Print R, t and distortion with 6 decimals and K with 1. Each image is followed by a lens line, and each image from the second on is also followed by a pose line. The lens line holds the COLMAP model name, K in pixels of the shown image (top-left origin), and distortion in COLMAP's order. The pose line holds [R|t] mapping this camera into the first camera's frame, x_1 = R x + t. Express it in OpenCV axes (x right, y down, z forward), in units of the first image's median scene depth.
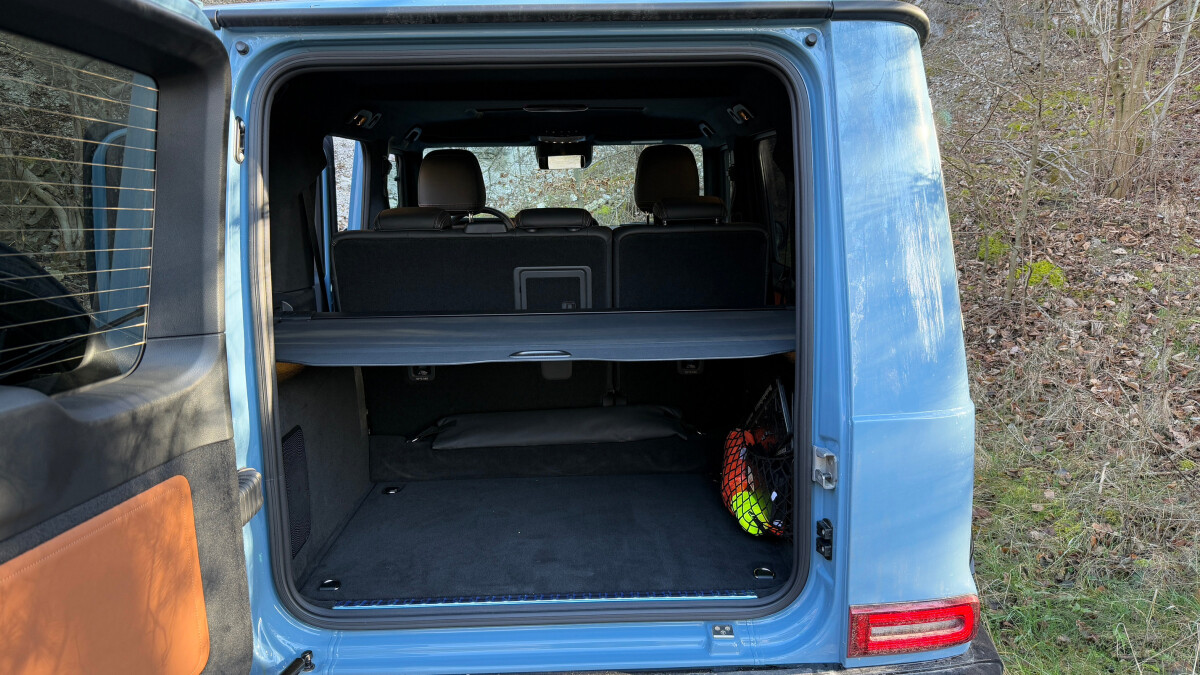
lens RADIAL K [[838.9, 0, 600.0], [0, 838.9, 337.5], [0, 0, 1]] dist [0.104059, -0.175842]
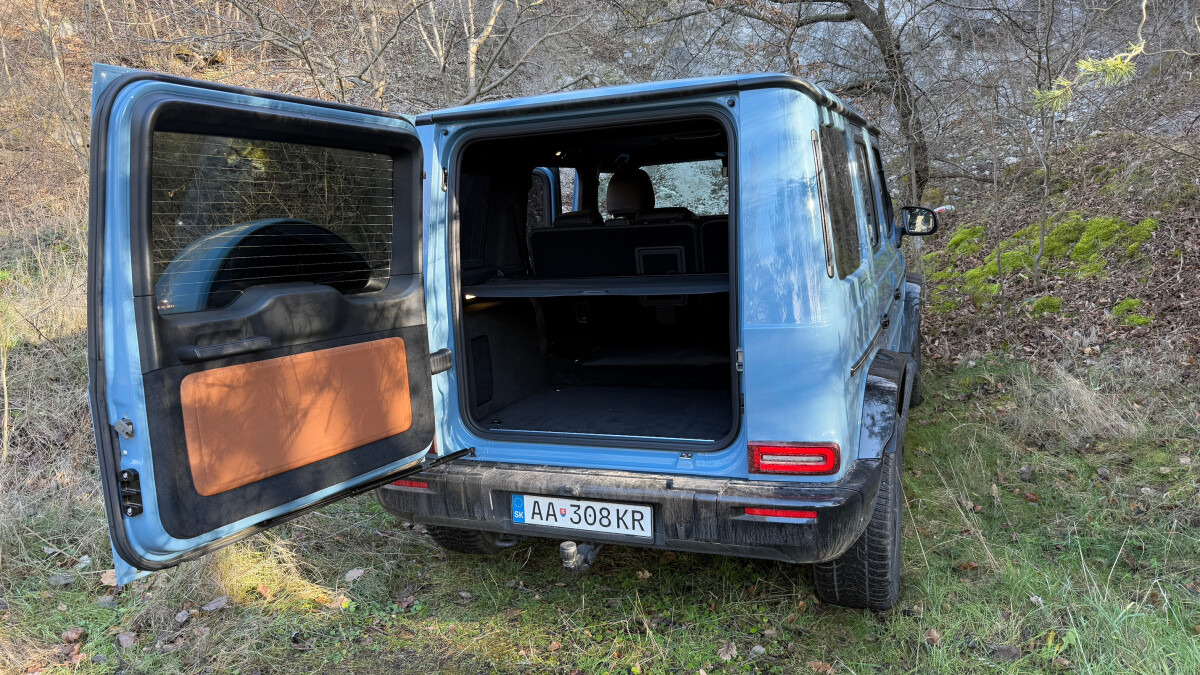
lens RADIAL K [[838.9, 0, 600.0], [0, 838.9, 337.5], [0, 0, 1]] dist [0.104059, -0.175842]
pose [[0.919871, 0.023351, -0.391526, 0.680191], [-0.024820, 0.999691, 0.001309, 0.121070], [0.391435, 0.008514, 0.920166, -0.648317]]
